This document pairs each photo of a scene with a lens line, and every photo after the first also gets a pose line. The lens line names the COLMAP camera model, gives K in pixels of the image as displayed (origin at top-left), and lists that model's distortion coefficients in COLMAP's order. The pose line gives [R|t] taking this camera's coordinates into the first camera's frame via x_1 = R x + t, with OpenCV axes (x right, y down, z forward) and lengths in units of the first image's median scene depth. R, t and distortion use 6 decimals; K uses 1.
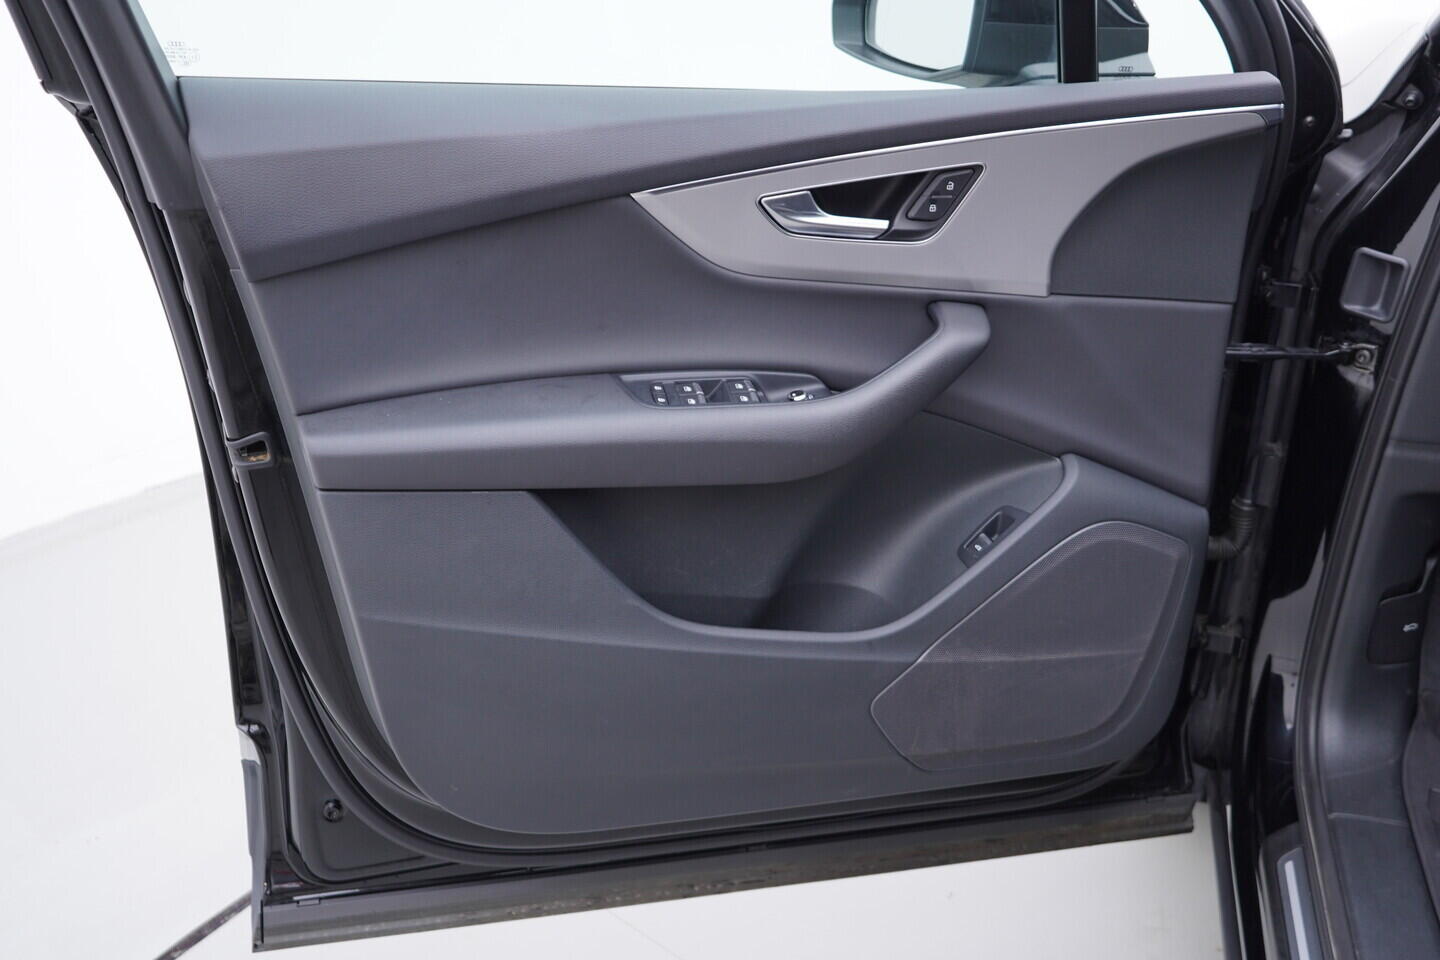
lens RADIAL K [[1489.7, 0, 720.4], [0, 1489.7, 476.9], [0, 0, 1]] dist [0.003959, 0.000000]
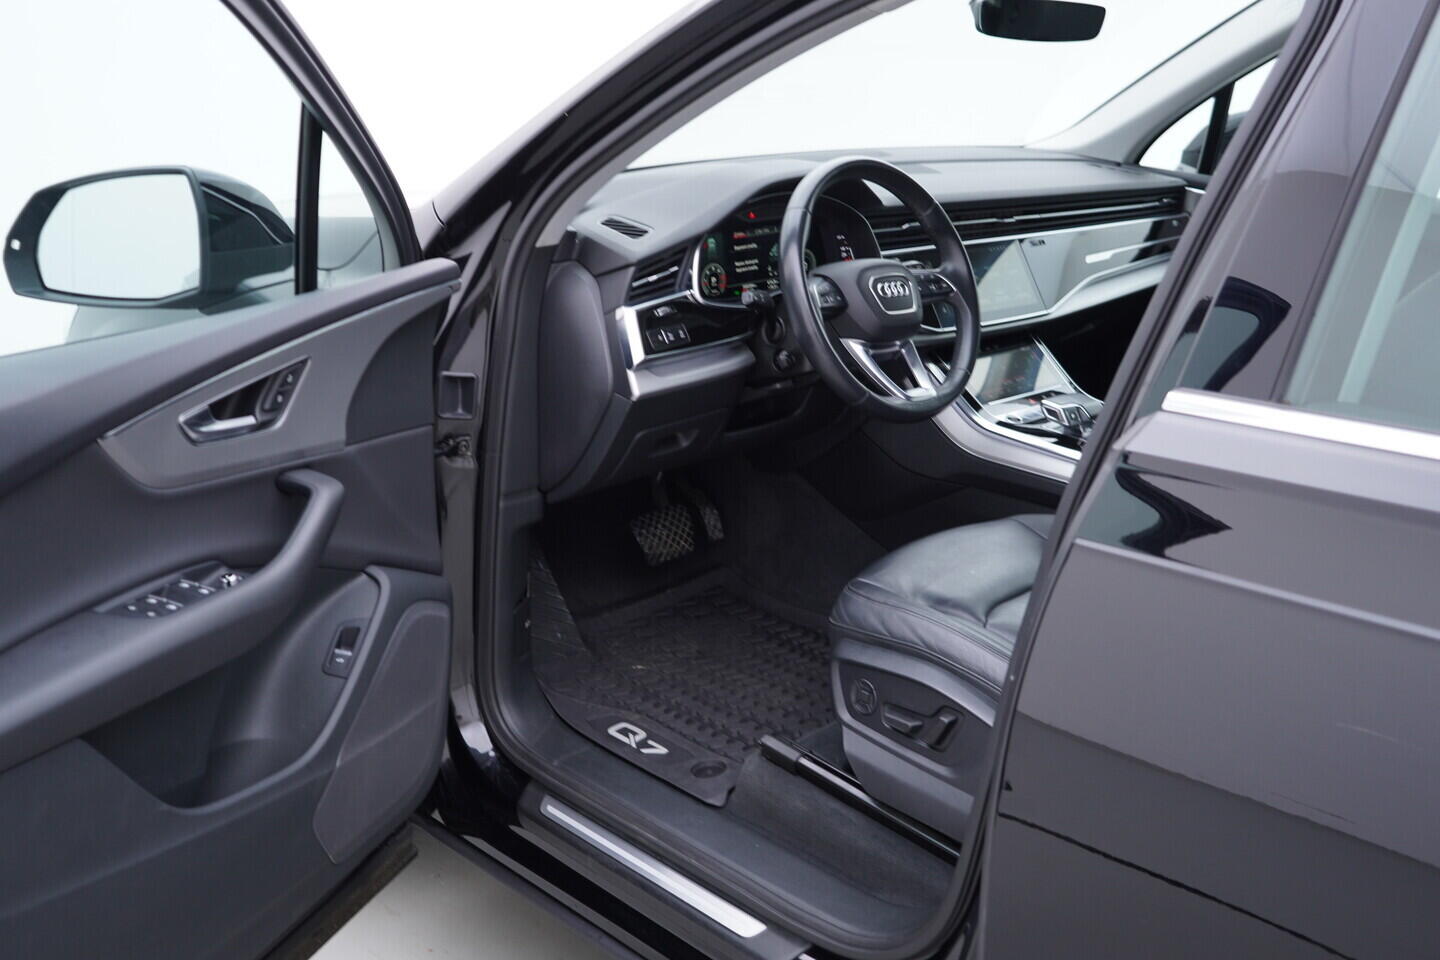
lens RADIAL K [[1489.7, 0, 720.0], [0, 1489.7, 483.0], [0, 0, 1]] dist [0.003959, 0.000000]
pose [[0.528920, -0.252611, 0.810205, -0.673901], [0.335799, 0.939056, 0.073568, -0.081579], [-0.779412, 0.233155, 0.581512, 0.012160]]
